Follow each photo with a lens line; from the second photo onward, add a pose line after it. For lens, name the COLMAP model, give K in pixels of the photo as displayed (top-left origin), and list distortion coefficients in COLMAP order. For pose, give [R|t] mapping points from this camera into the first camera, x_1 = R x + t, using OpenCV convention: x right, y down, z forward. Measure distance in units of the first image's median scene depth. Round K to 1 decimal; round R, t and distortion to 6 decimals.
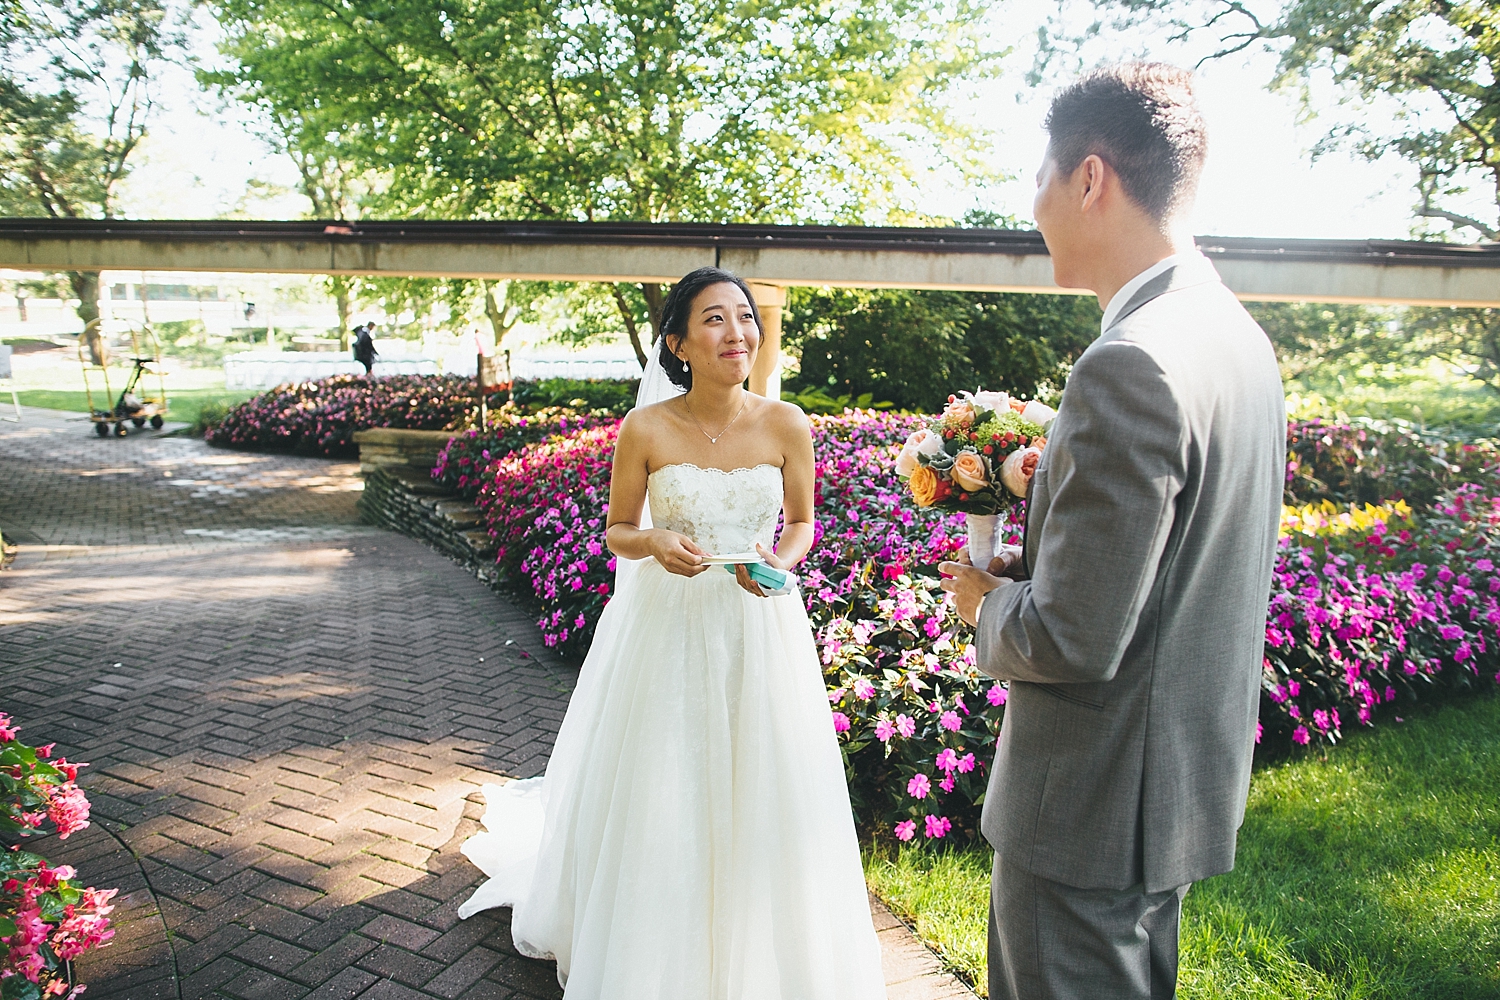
lens RADIAL K [[1056.2, 0, 768.2], [0, 1056.2, 494.8], [0, 0, 1]] dist [-0.046368, 0.056418]
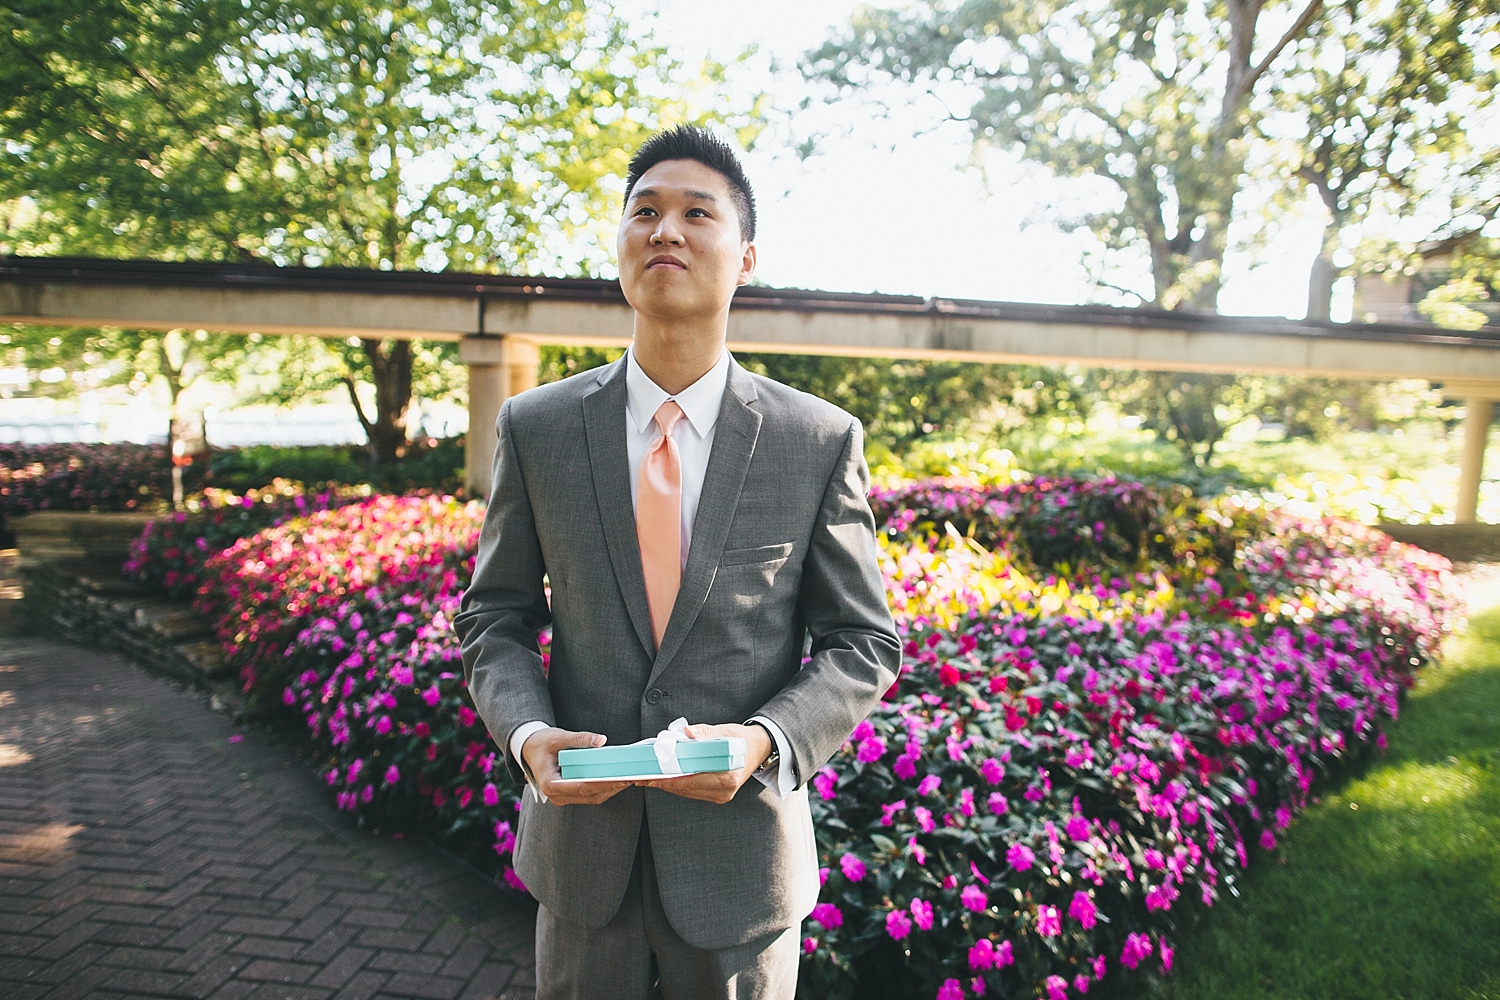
lens RADIAL K [[1056.2, 0, 768.2], [0, 1056.2, 494.8], [0, 0, 1]] dist [-0.046368, 0.056418]
pose [[0.963271, -0.027661, 0.267101, -0.060039], [0.041974, 0.997964, -0.048028, -0.018804], [-0.265229, 0.057475, 0.962471, 0.096550]]
